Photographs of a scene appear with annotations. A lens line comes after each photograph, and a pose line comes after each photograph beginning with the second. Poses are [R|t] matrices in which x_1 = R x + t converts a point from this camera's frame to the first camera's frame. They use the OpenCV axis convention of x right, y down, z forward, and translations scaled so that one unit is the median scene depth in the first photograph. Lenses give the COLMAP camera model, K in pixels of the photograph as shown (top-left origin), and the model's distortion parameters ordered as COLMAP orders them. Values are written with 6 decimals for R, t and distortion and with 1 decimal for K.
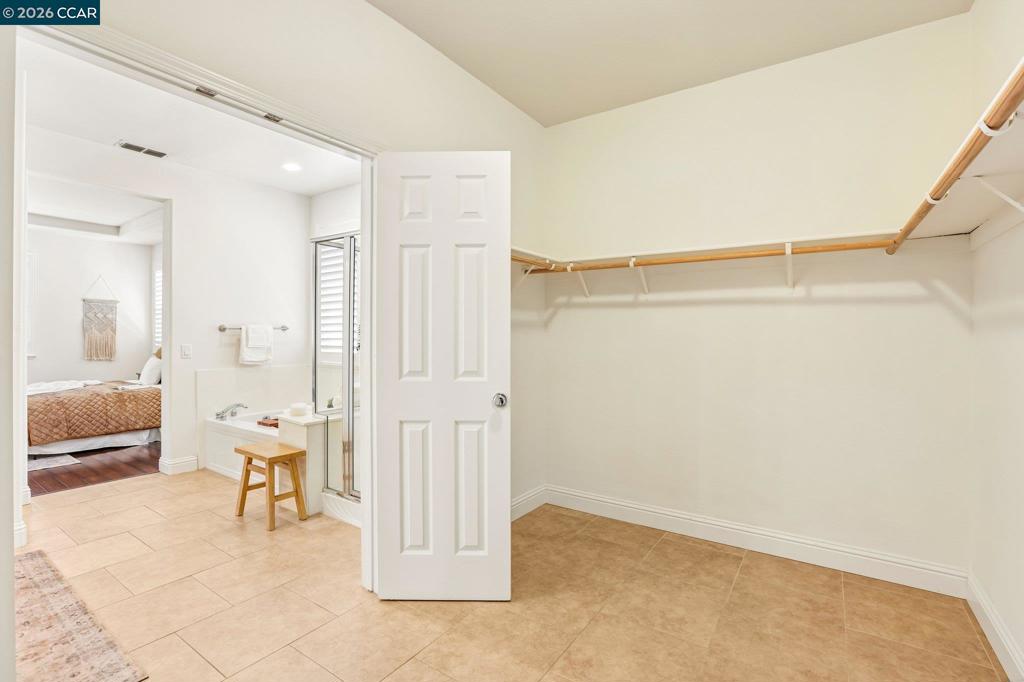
lens RADIAL K [[469.3, 0, 515.1], [0, 469.3, 342.4], [0, 0, 1]] dist [-0.023493, 0.003321]
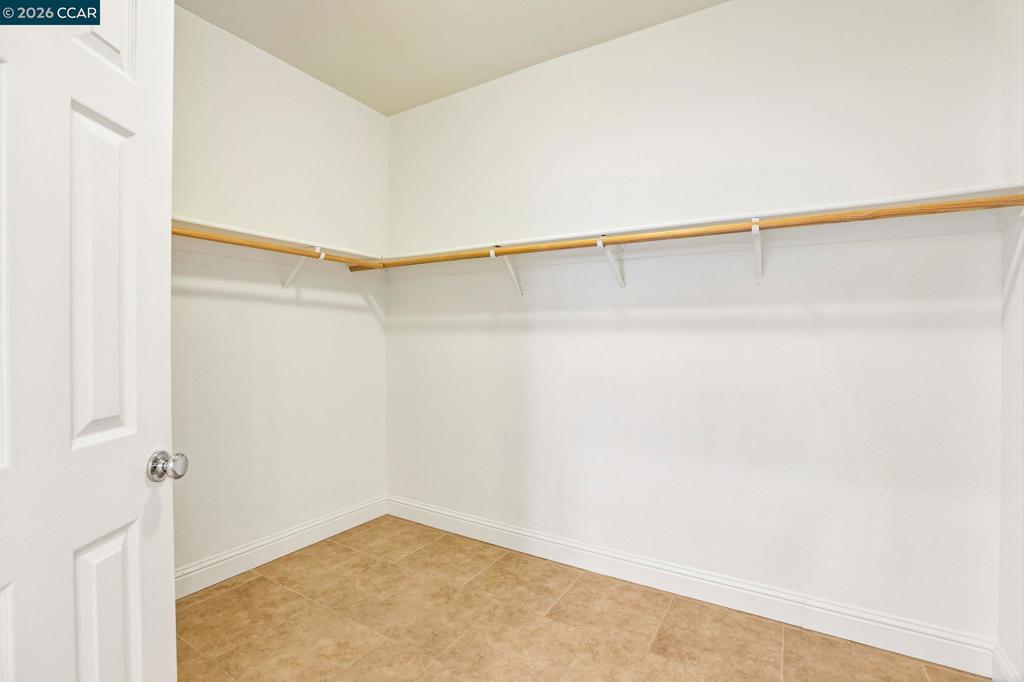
lens RADIAL K [[469.3, 0, 512.0], [0, 469.3, 341.9], [0, 0, 1]] dist [-0.023493, 0.003321]
pose [[-0.041355, -0.013274, 0.999056, -0.524918], [0.009998, 0.999856, 0.013699, -0.010419], [-0.999094, 0.010555, -0.041216, 0.643888]]
